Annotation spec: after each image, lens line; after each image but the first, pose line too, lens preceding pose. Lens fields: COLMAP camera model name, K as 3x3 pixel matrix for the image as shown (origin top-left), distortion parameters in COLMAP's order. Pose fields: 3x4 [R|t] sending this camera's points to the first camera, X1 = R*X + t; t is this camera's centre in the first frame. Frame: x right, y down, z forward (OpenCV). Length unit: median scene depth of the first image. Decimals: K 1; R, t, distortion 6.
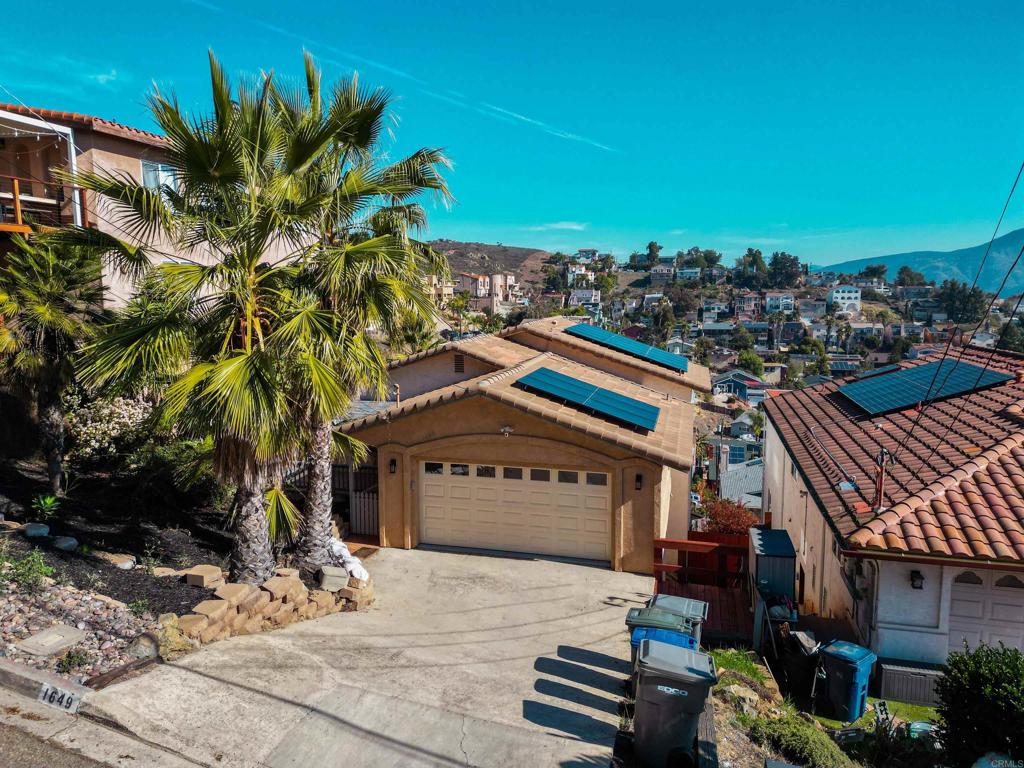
lens RADIAL K [[716.6, 0, 511.5], [0, 716.6, 379.9], [0, 0, 1]] dist [0.065840, -0.061356]
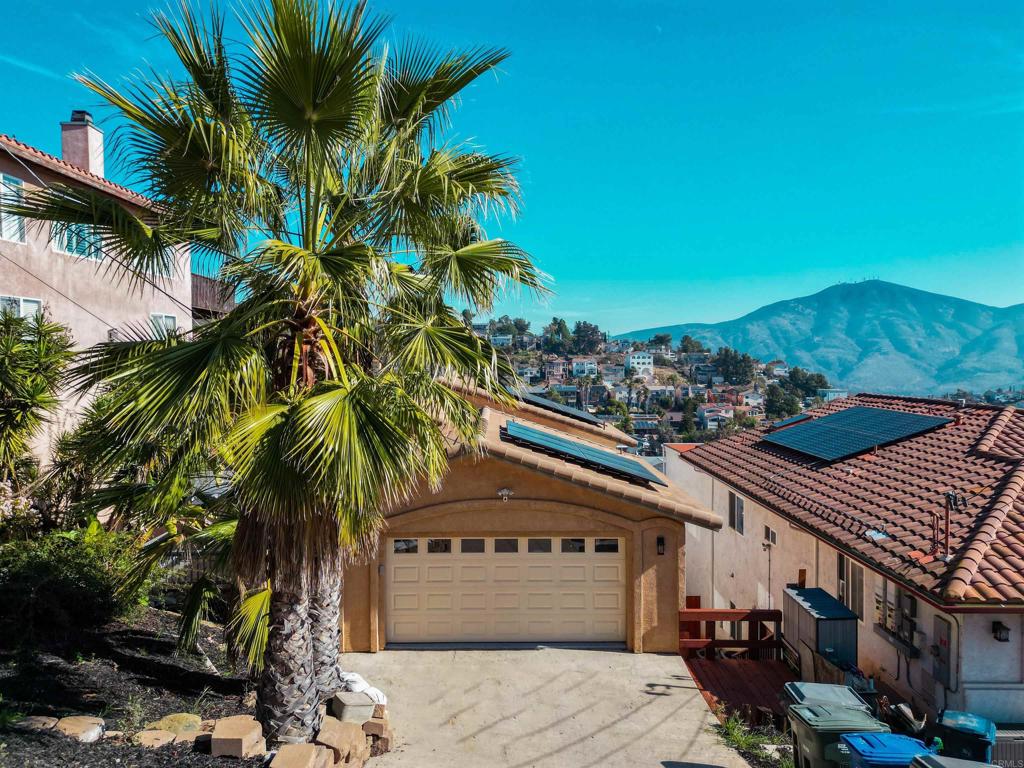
lens RADIAL K [[716.6, 0, 511.5], [0, 716.6, 379.9], [0, 0, 1]] dist [0.065840, -0.061356]
pose [[0.966563, -0.009764, 0.256242, -0.065868], [0.033153, 0.995646, -0.087119, 0.003384], [-0.254276, 0.092701, 0.962679, 0.053762]]
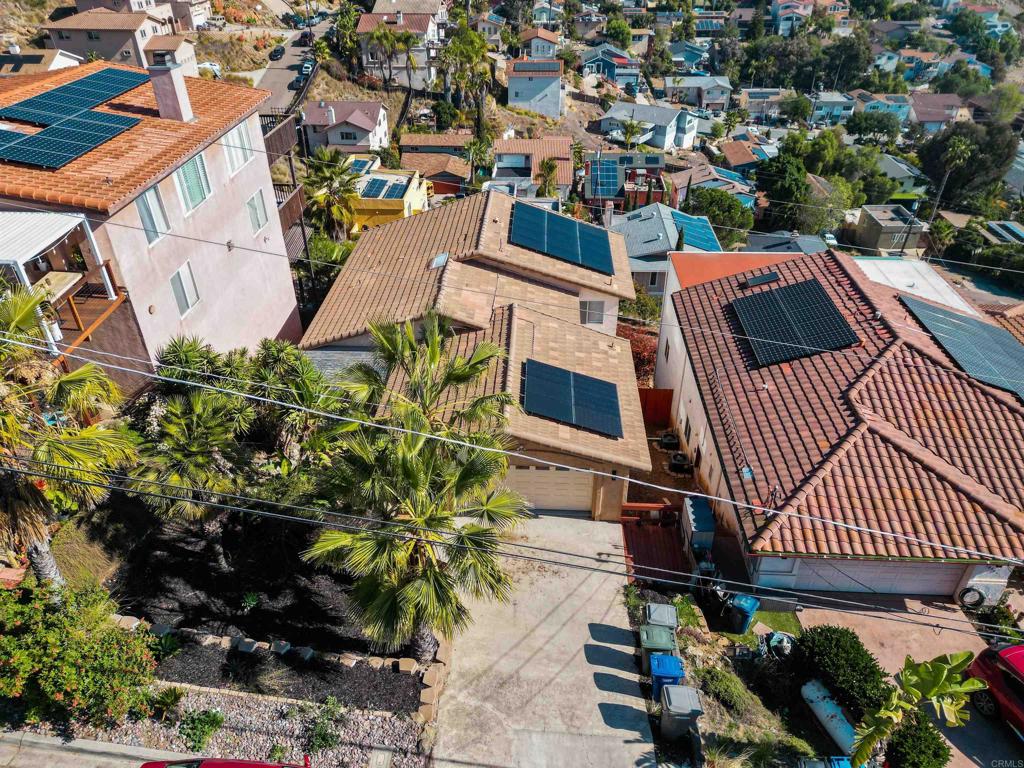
lens RADIAL K [[711.1, 0, 513.5], [0, 711.1, 382.3], [0, 0, 1]] dist [0.094788, -0.097394]
pose [[0.979794, -0.113675, 0.164565, -0.072188], [0.029247, 0.895372, 0.444358, -0.203245], [-0.197859, -0.430567, 0.880604, -0.048293]]
